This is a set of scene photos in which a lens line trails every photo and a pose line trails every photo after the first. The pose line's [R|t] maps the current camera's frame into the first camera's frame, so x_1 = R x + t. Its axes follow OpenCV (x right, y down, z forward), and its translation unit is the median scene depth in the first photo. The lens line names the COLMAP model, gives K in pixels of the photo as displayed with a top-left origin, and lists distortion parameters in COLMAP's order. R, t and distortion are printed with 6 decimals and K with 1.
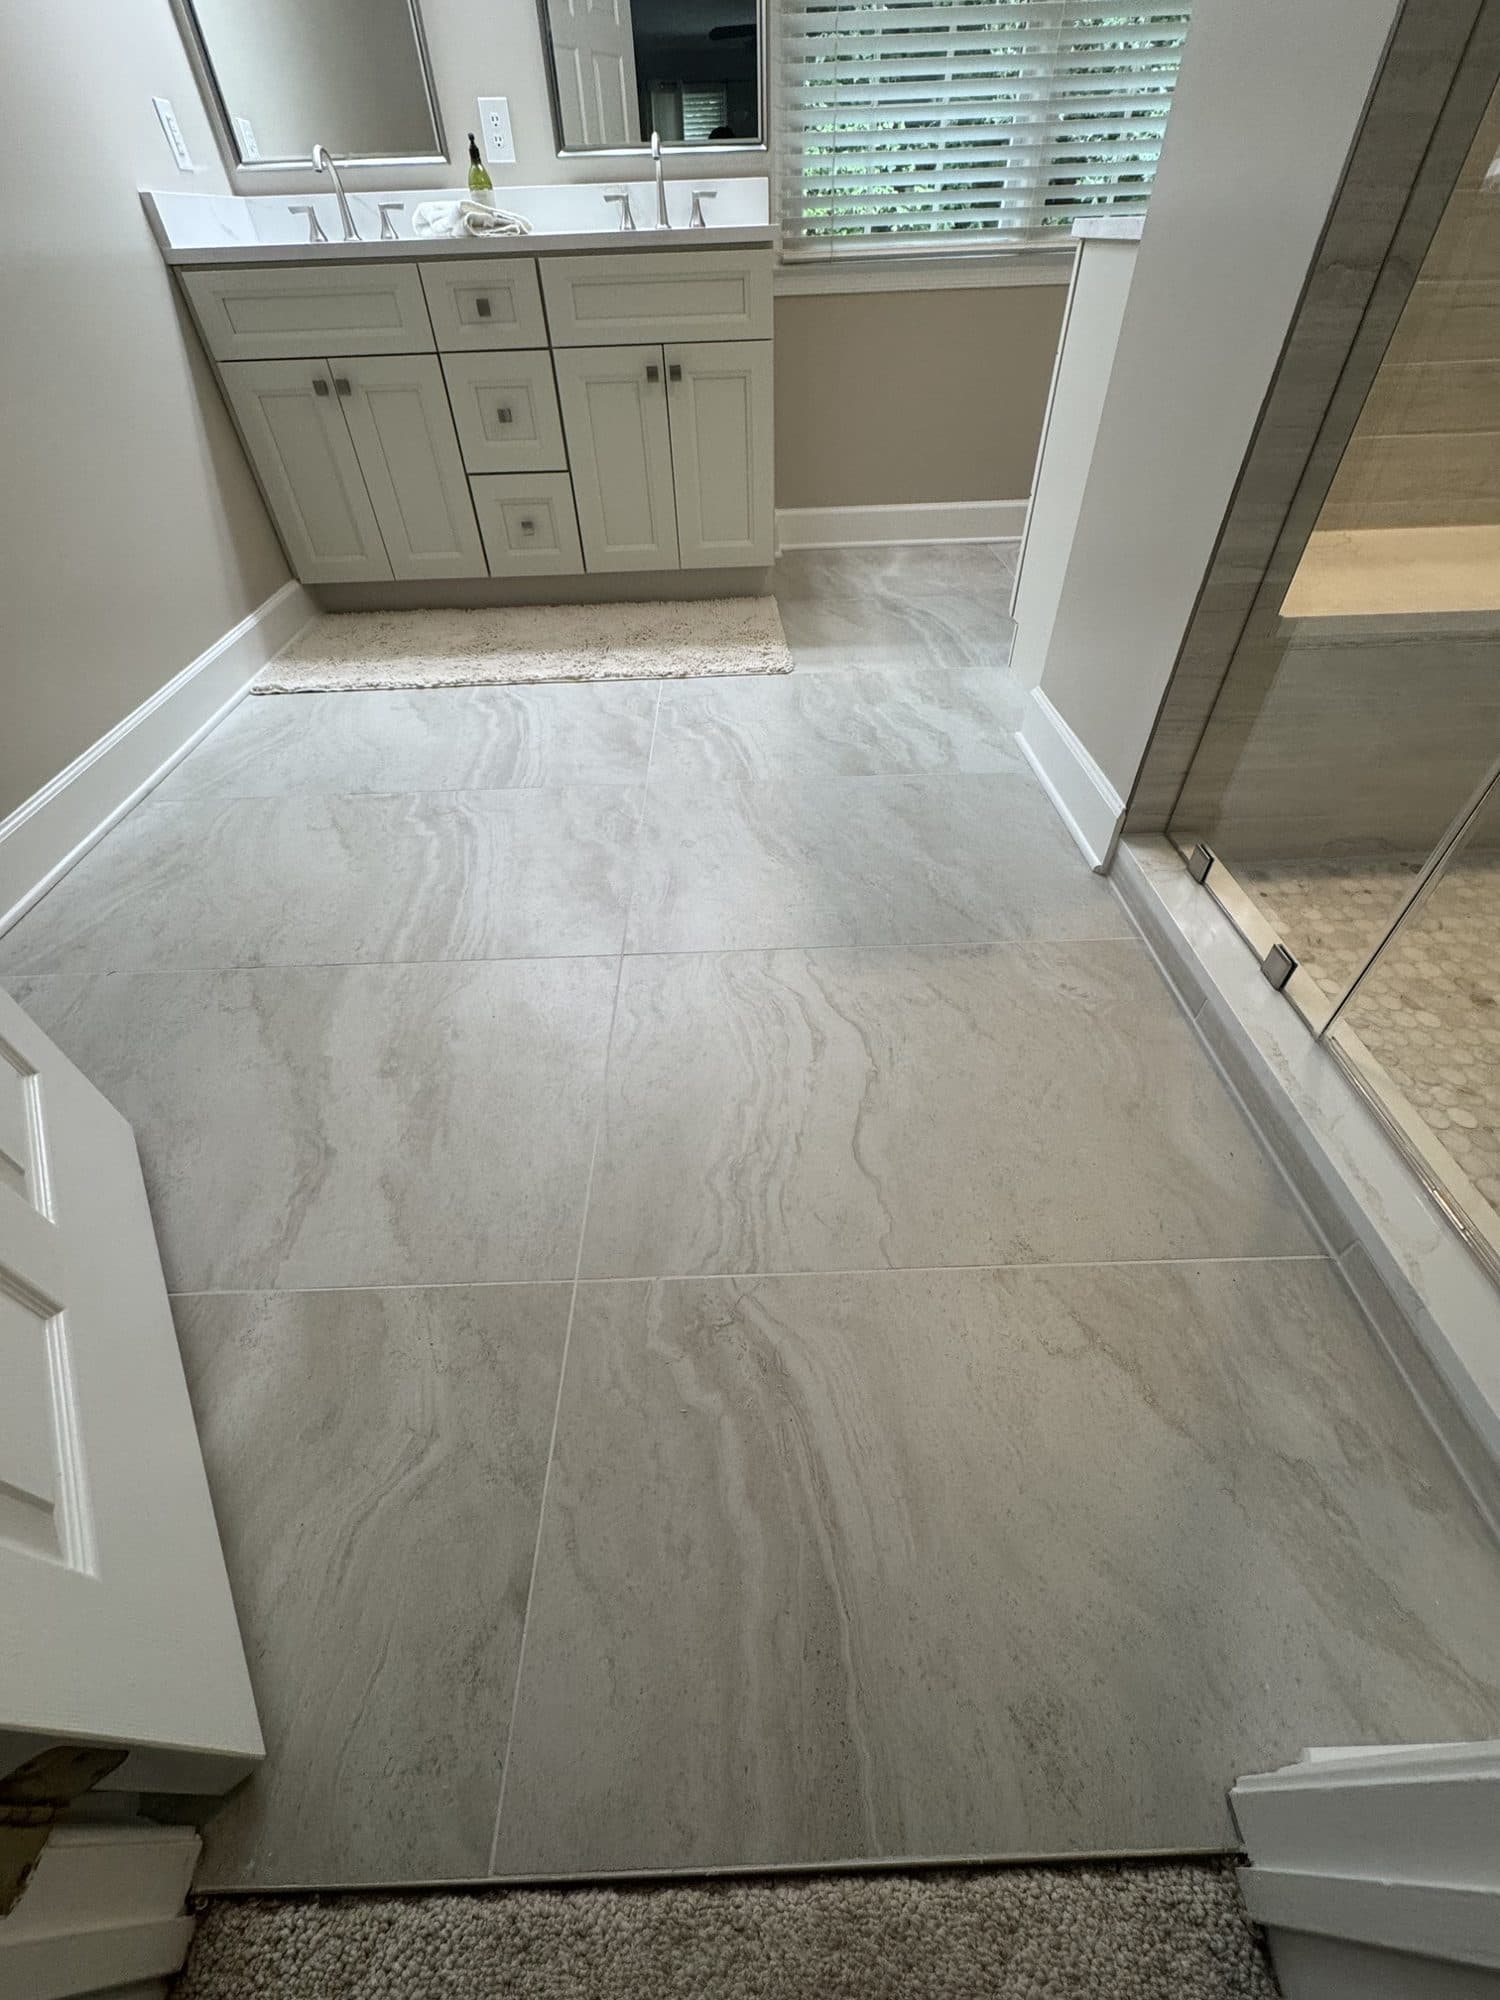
lens RADIAL K [[793.7, 0, 745.0], [0, 793.7, 999.3], [0, 0, 1]] dist [-0.001800, -0.000109]
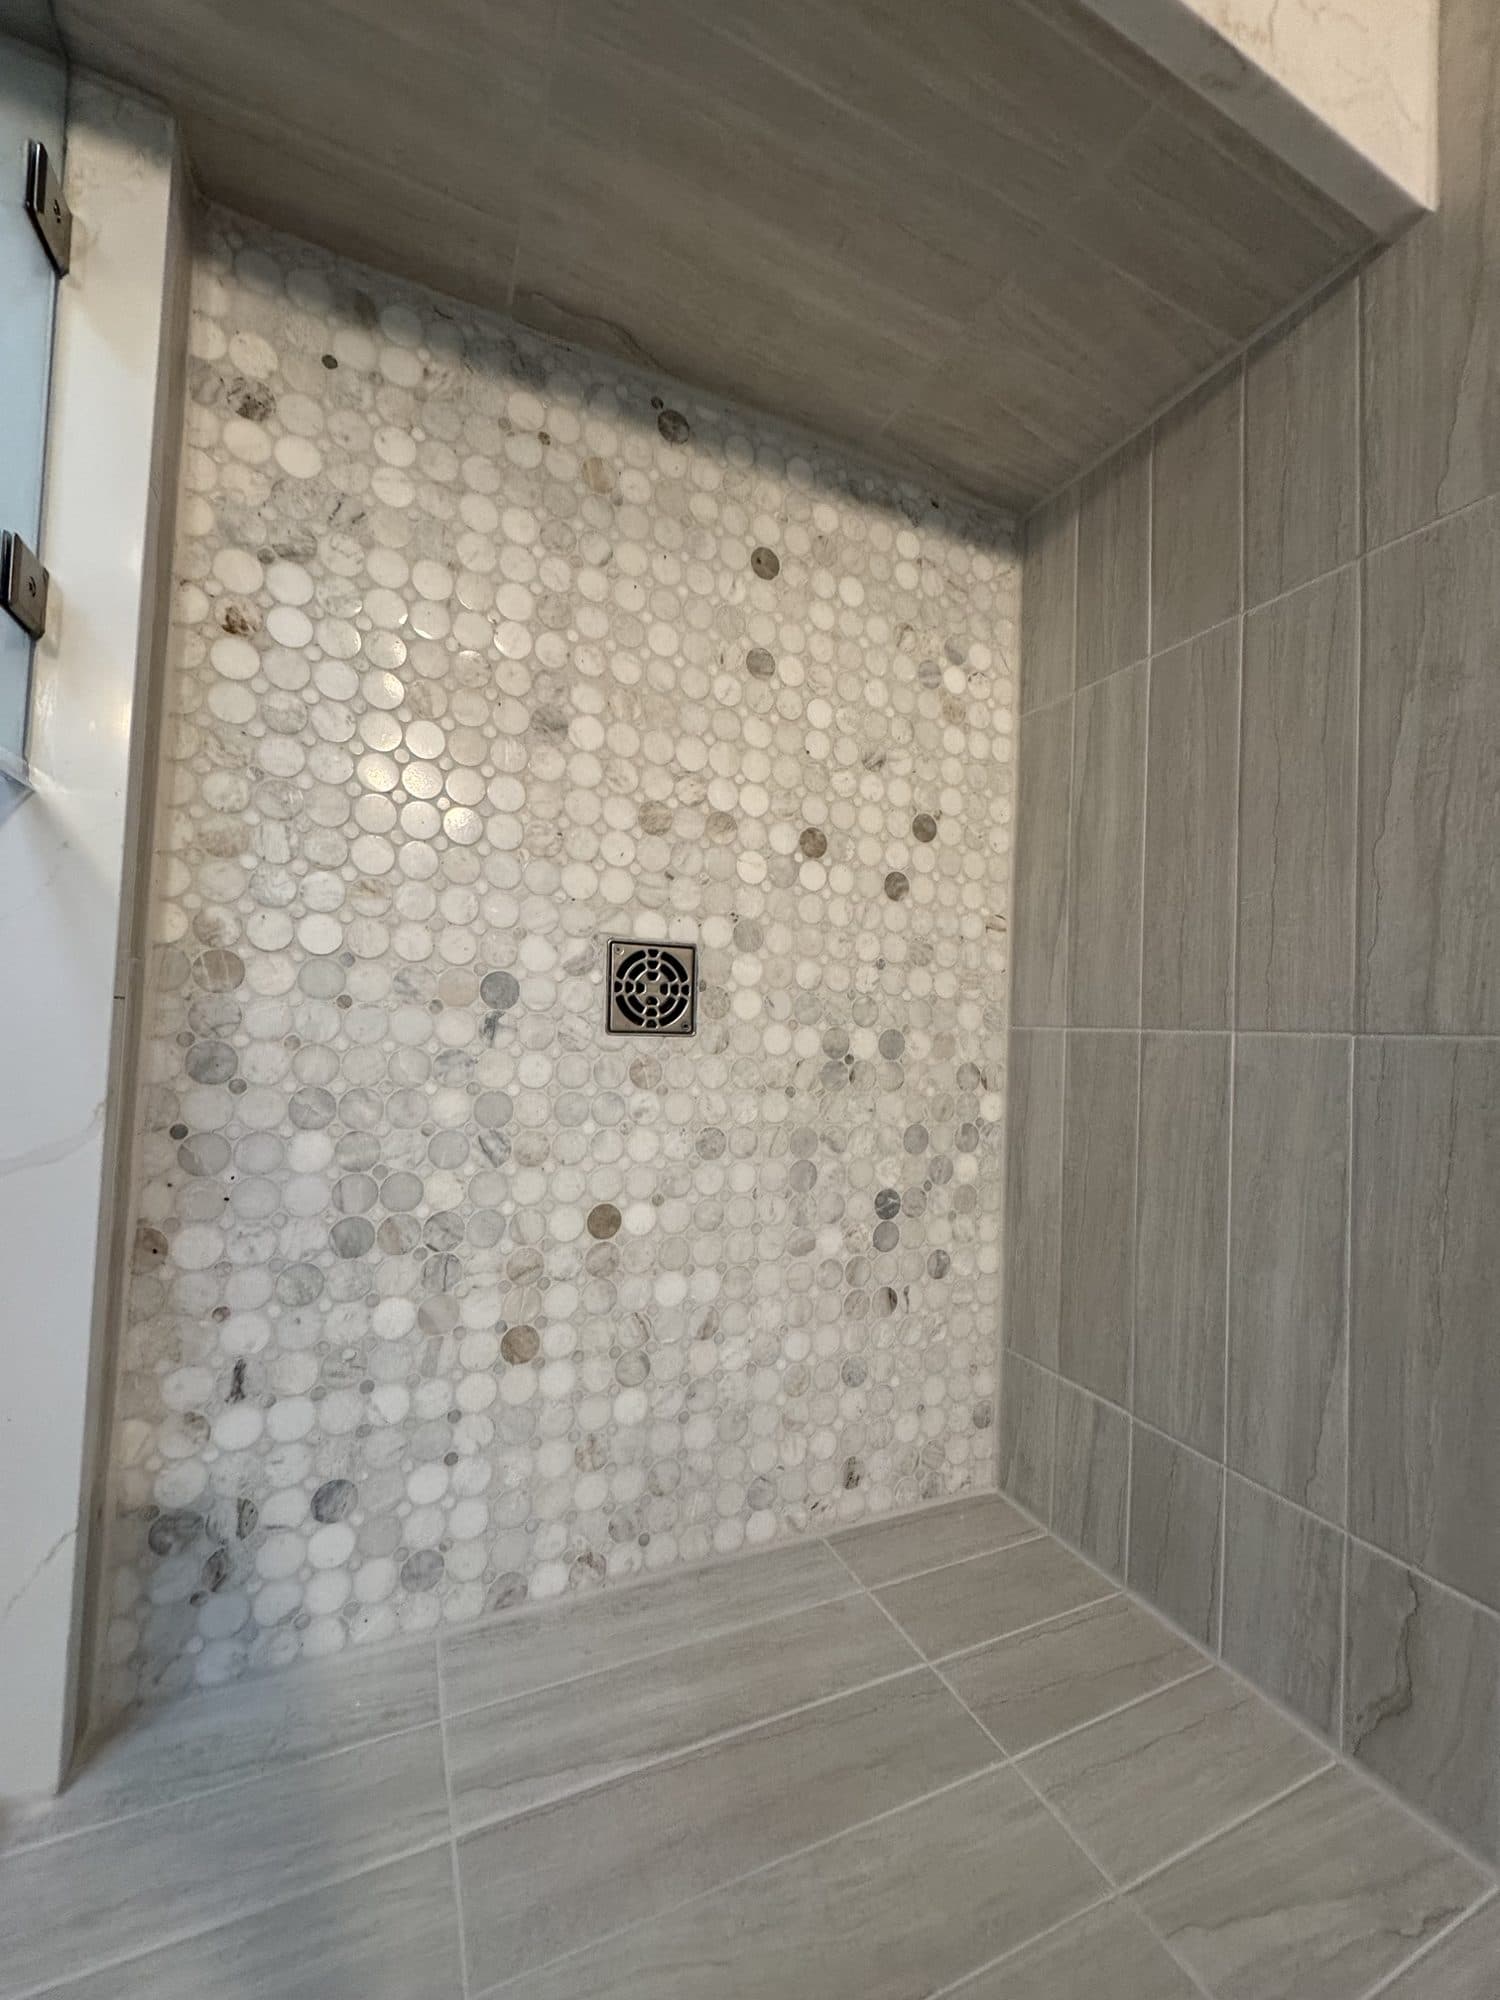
lens RADIAL K [[793.7, 0, 754.6], [0, 793.7, 1007.1], [0, 0, 1]] dist [-0.001800, -0.000109]
pose [[0.893741, 0.072052, 0.442760, 0.464510], [-0.361844, 0.699172, 0.616626, -0.165363], [-0.265136, -0.711314, 0.650950, 0.219958]]
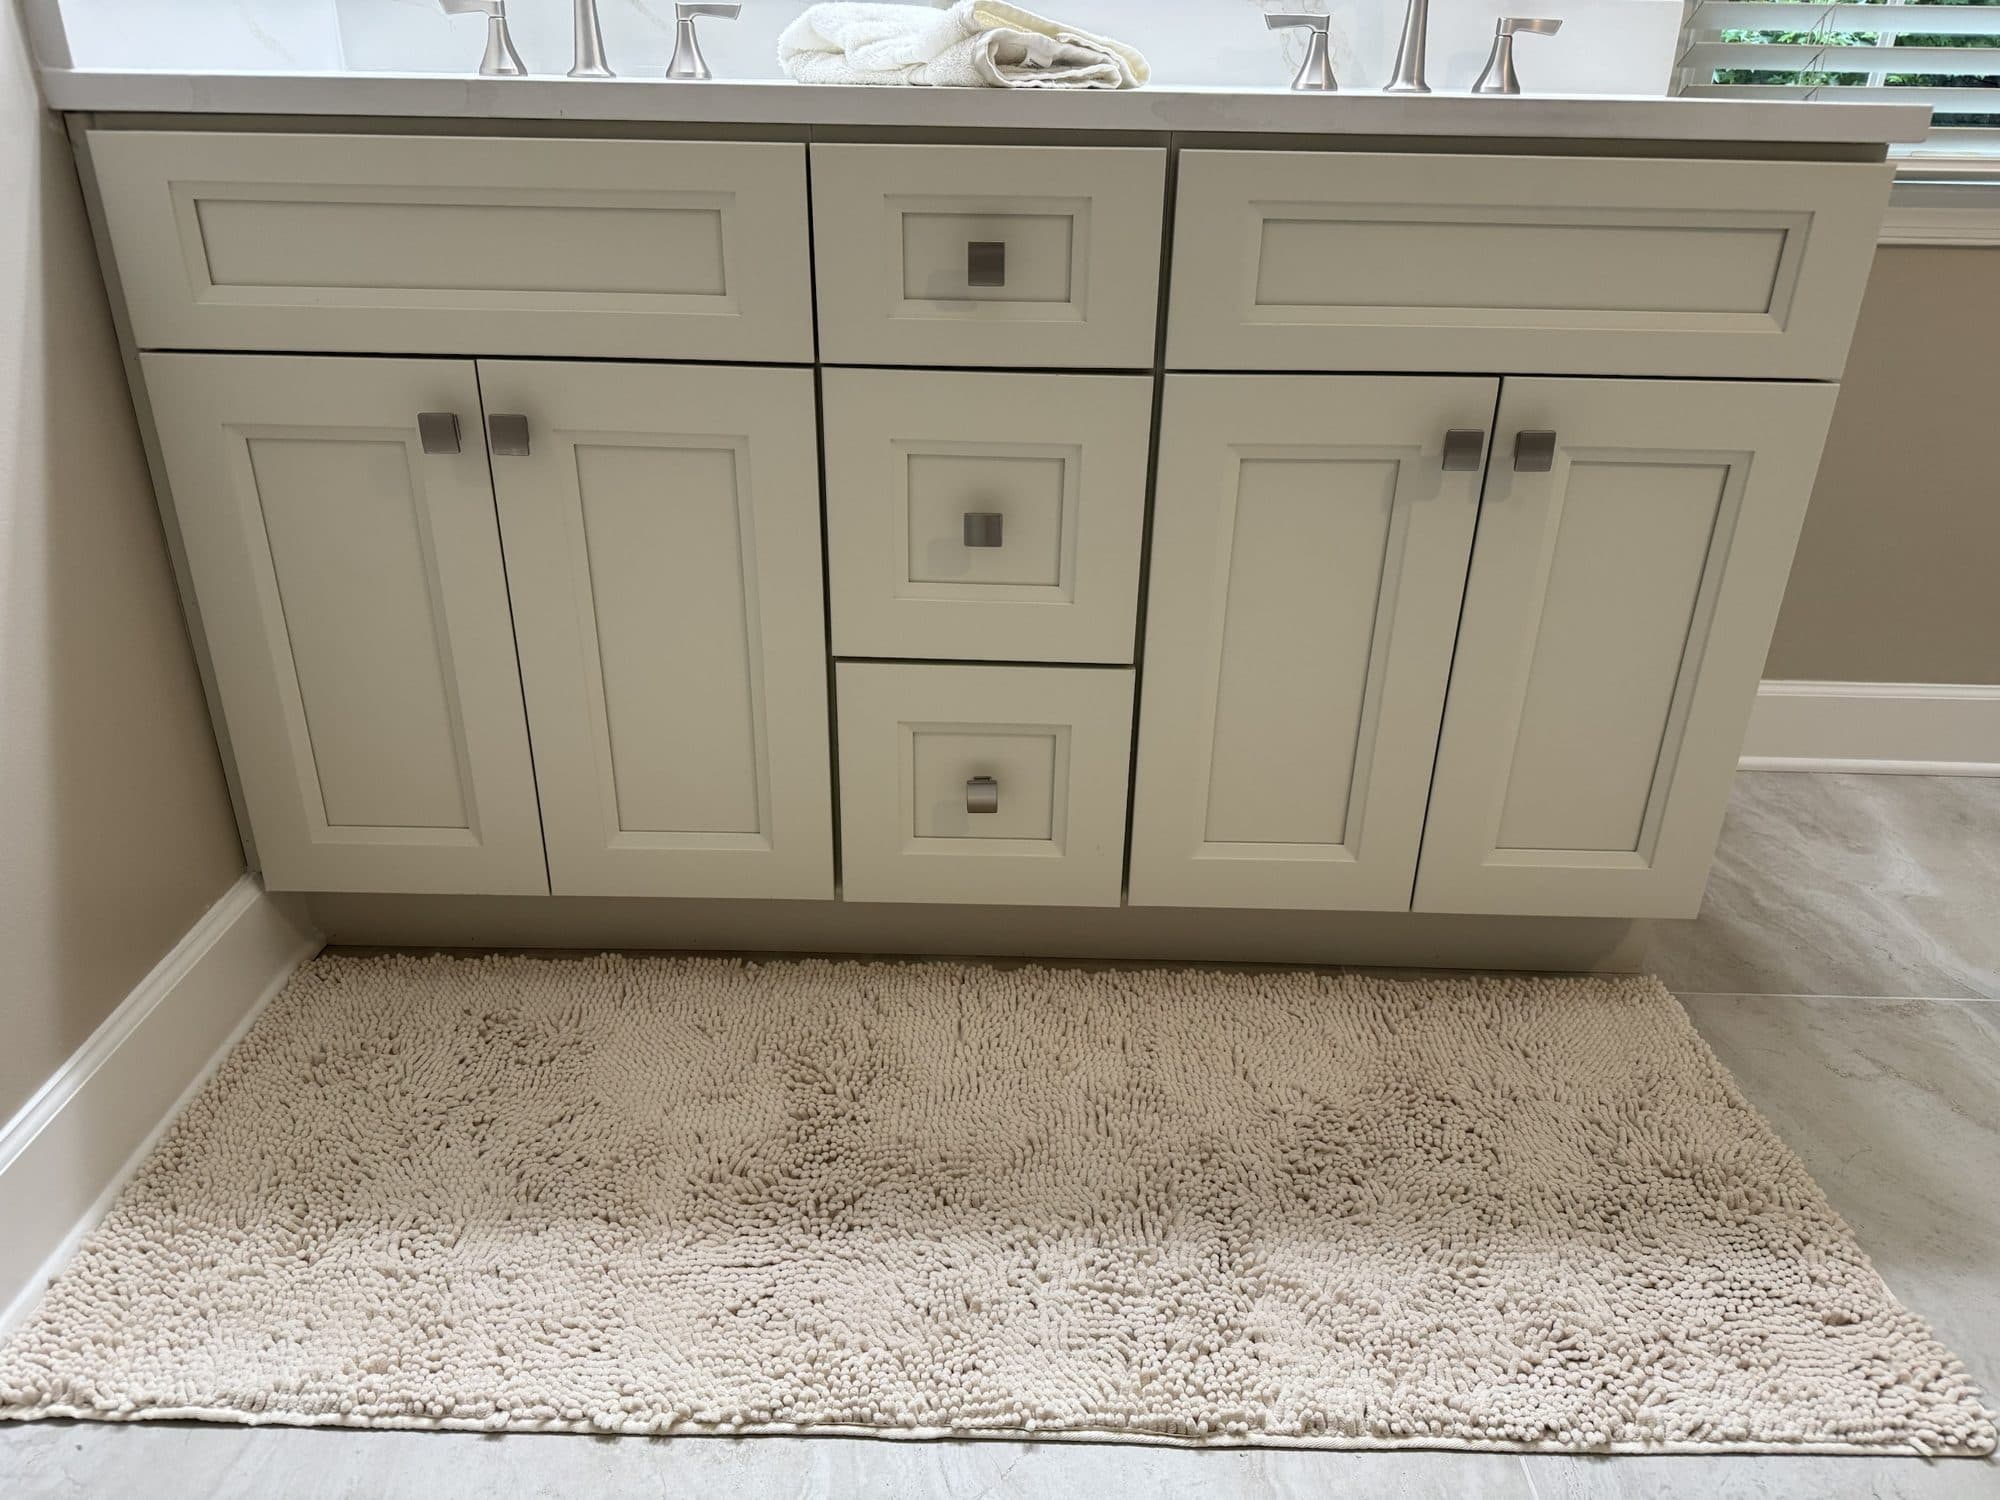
lens RADIAL K [[1404.1, 0, 998.1], [0, 1404.1, 754.7], [0, 0, 1]] dist [0.003185, -0.002848]
pose [[0.998384, 0.054424, -0.016377, -0.290685], [-0.056806, 0.946345, -0.318126, -0.477199], [-0.001815, 0.318542, 0.947907, 0.495837]]
